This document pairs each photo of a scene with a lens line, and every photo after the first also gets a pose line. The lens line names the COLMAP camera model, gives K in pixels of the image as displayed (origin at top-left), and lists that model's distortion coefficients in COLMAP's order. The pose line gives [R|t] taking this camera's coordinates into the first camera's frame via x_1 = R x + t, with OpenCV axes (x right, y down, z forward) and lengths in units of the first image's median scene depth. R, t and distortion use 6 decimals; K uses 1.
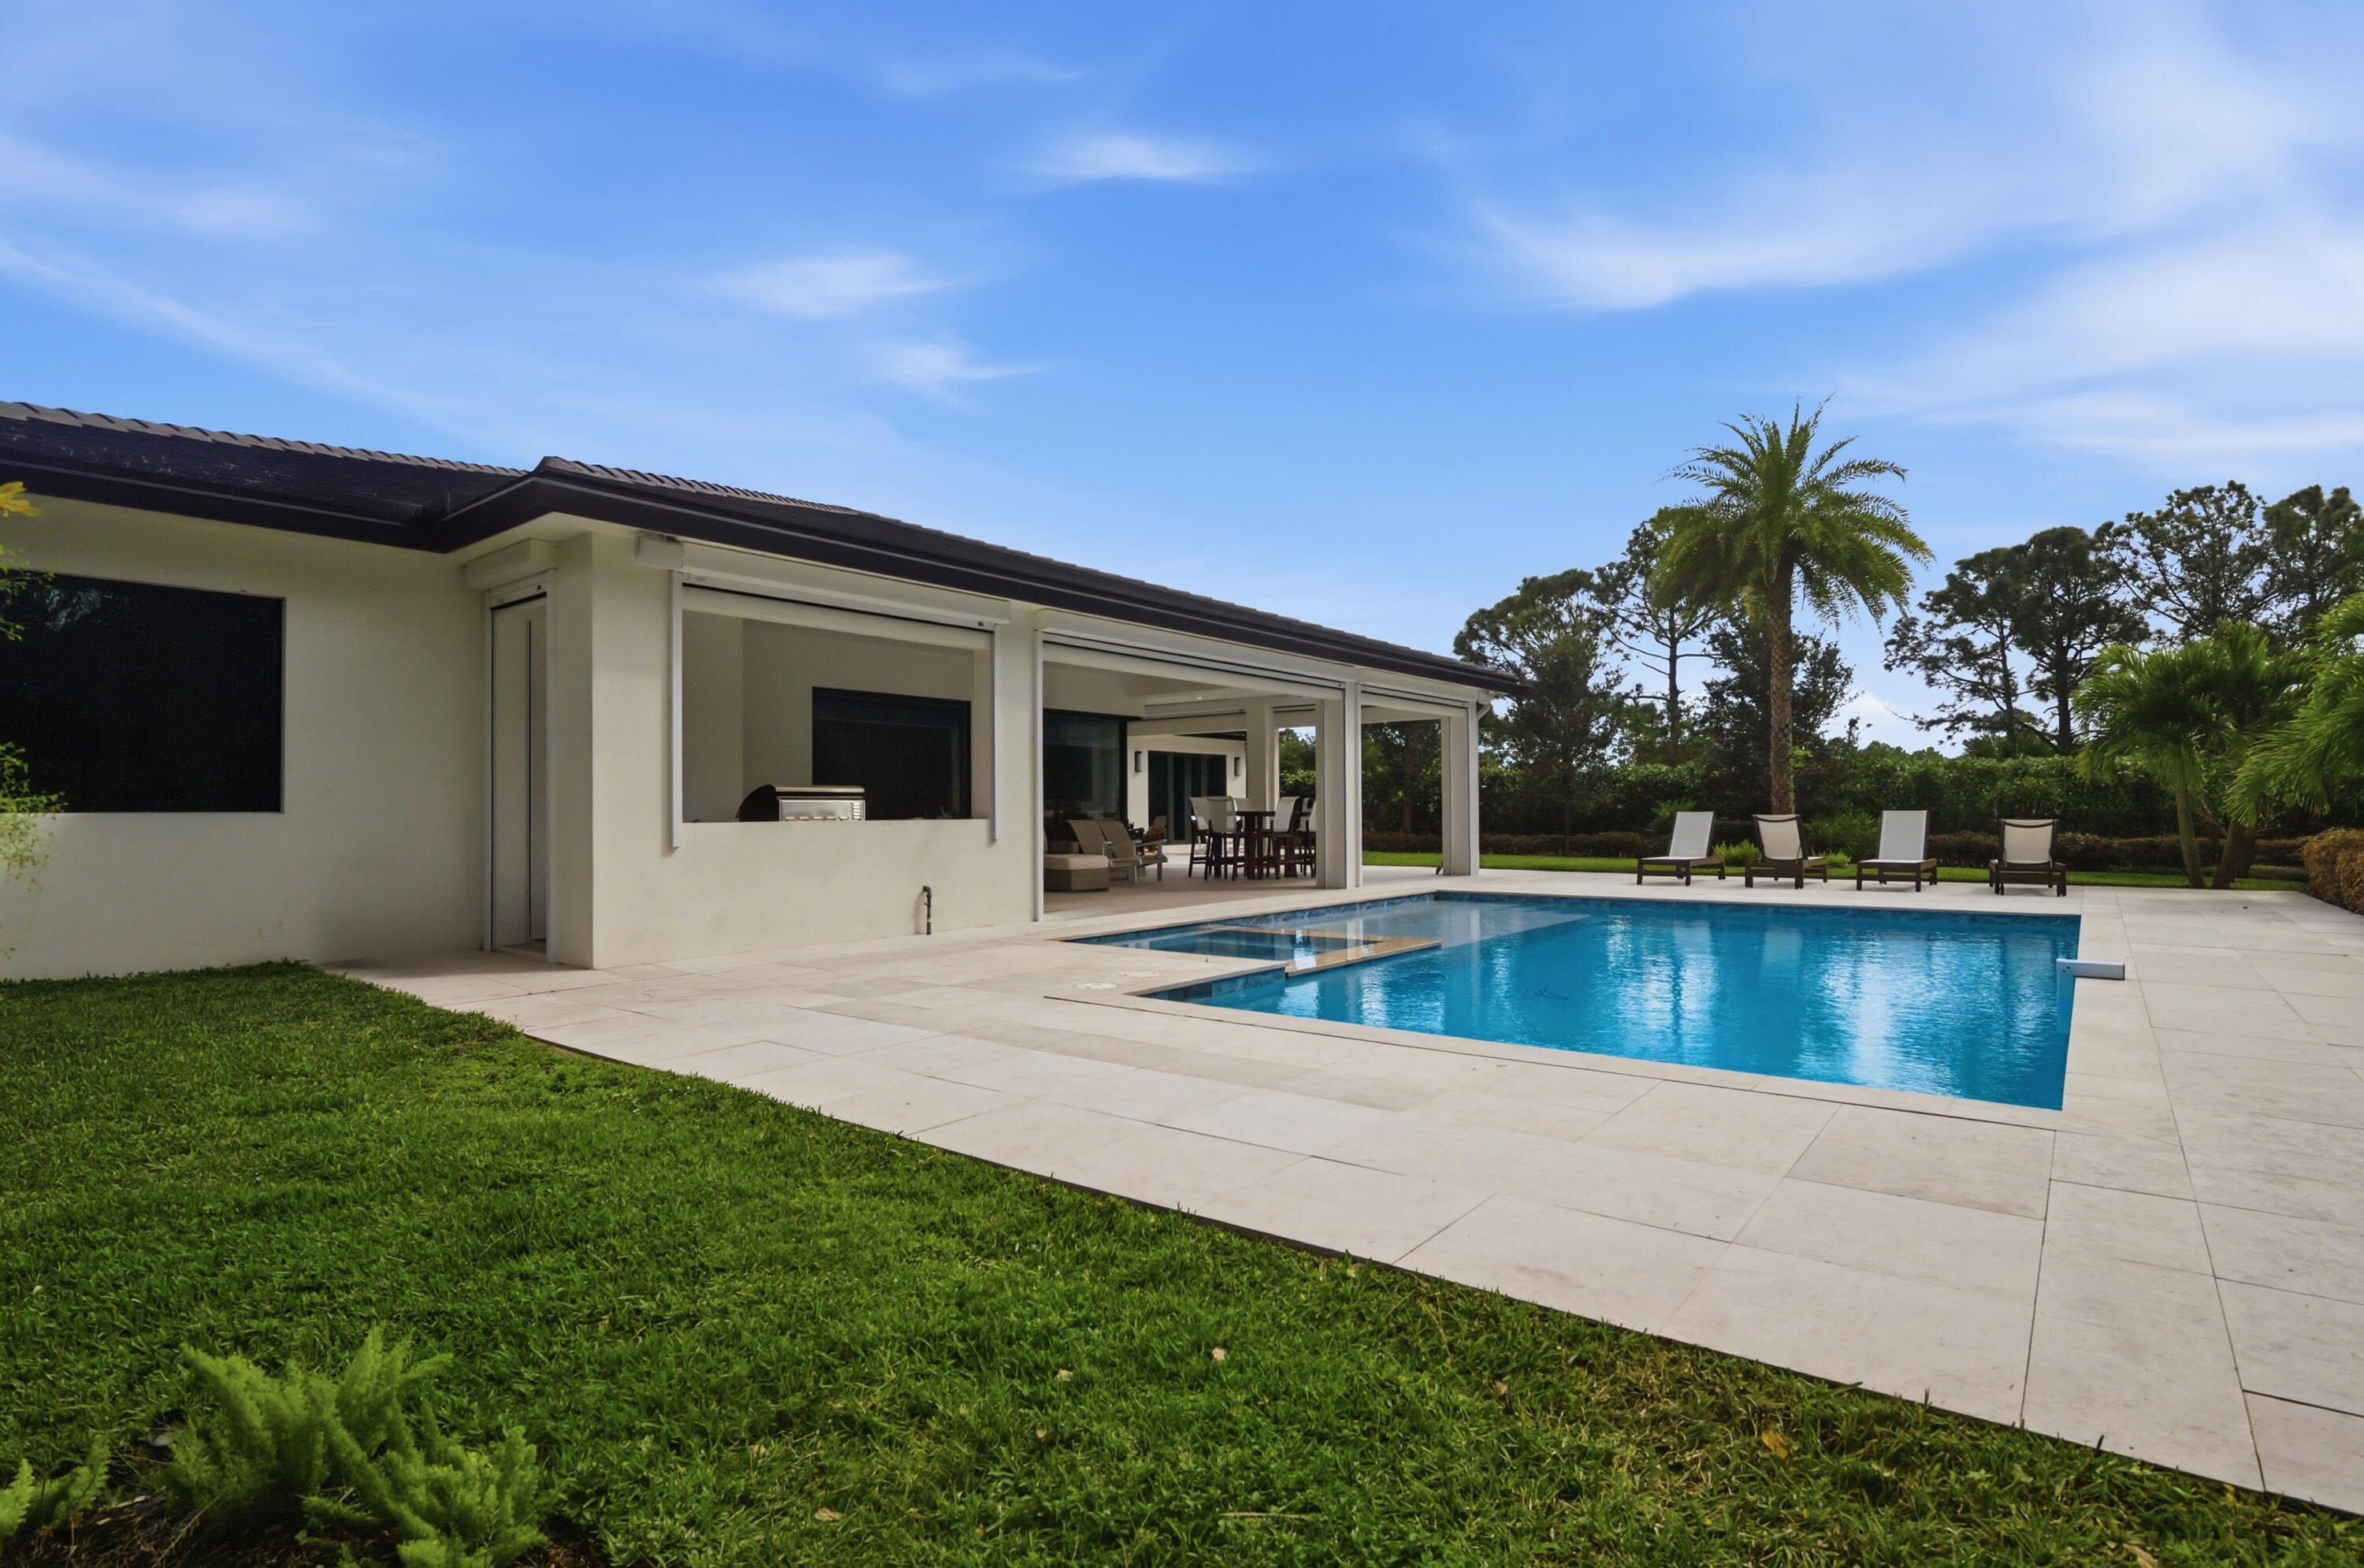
lens RADIAL K [[1160.6, 0, 1182.0], [0, 1160.6, 784.0], [0, 0, 1]] dist [0.000926, -0.000385]
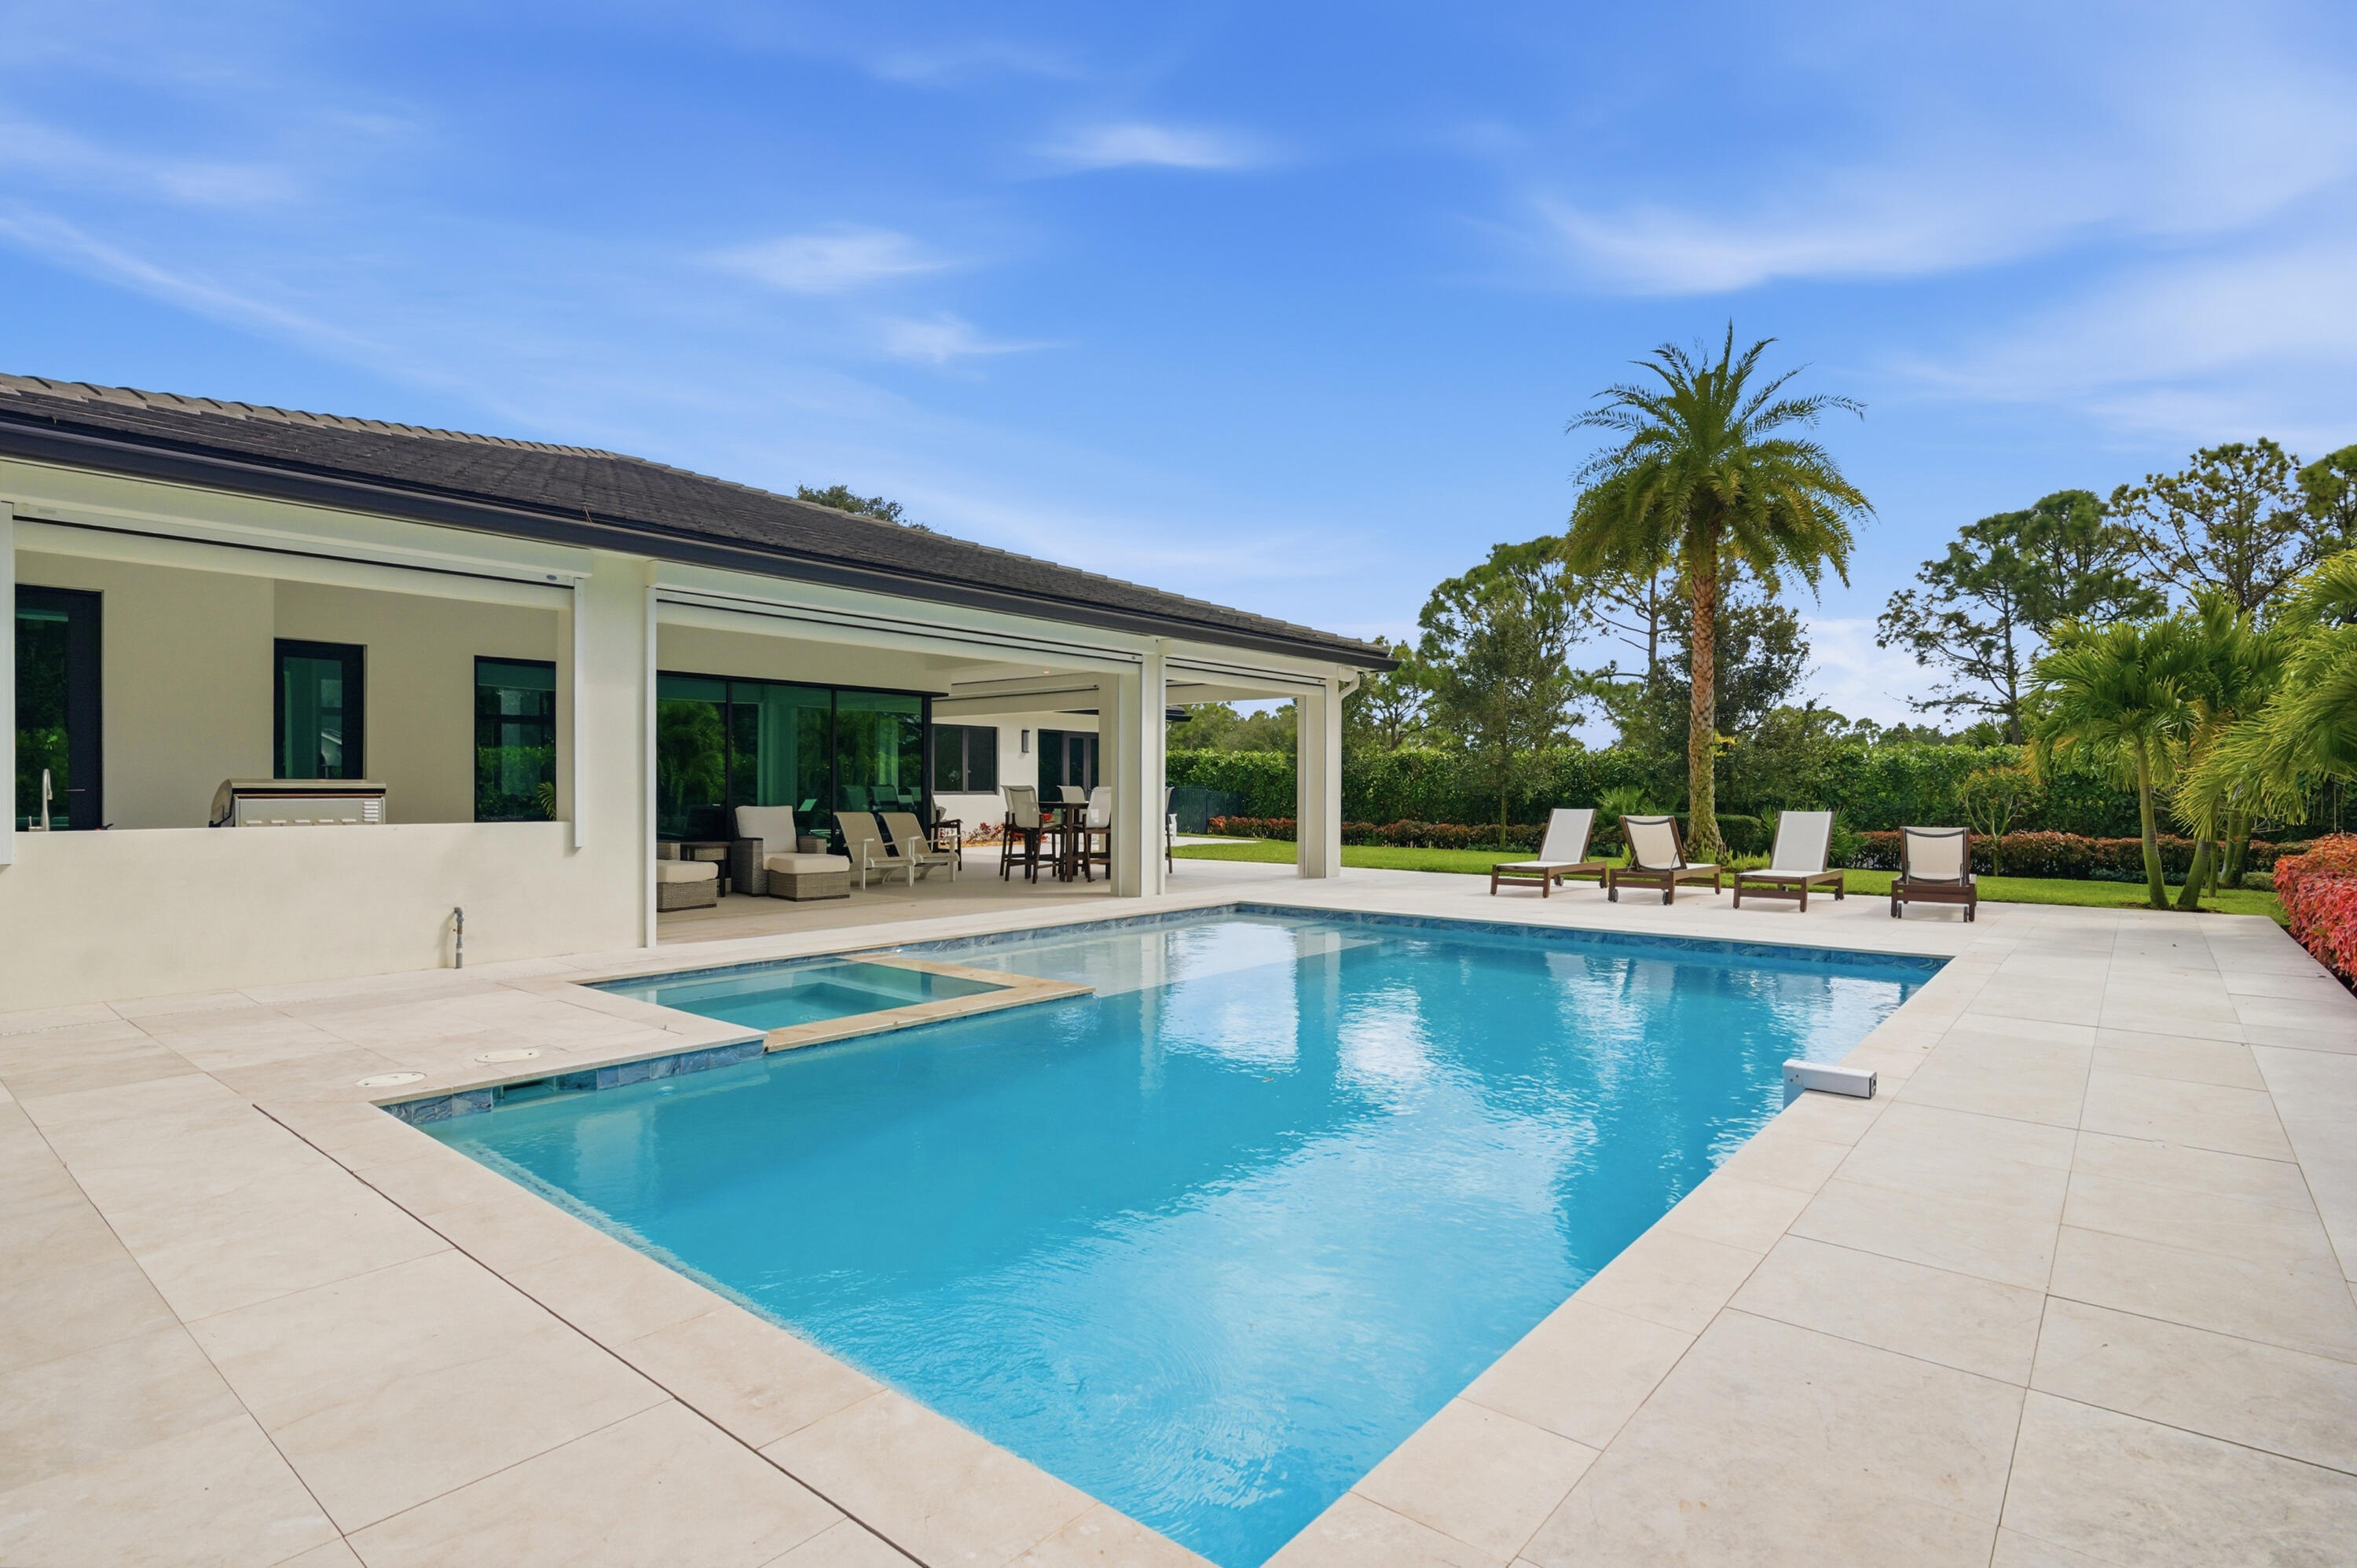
lens RADIAL K [[1174.7, 0, 1178.5], [0, 1174.7, 784.0], [0, 0, 1]] dist [-0.001211, 0.000293]
pose [[0.999660, 0.008990, -0.024470, 0.086491], [-0.008473, 0.999740, 0.021164, -0.005194], [0.024654, -0.020950, 0.999477, 0.062680]]
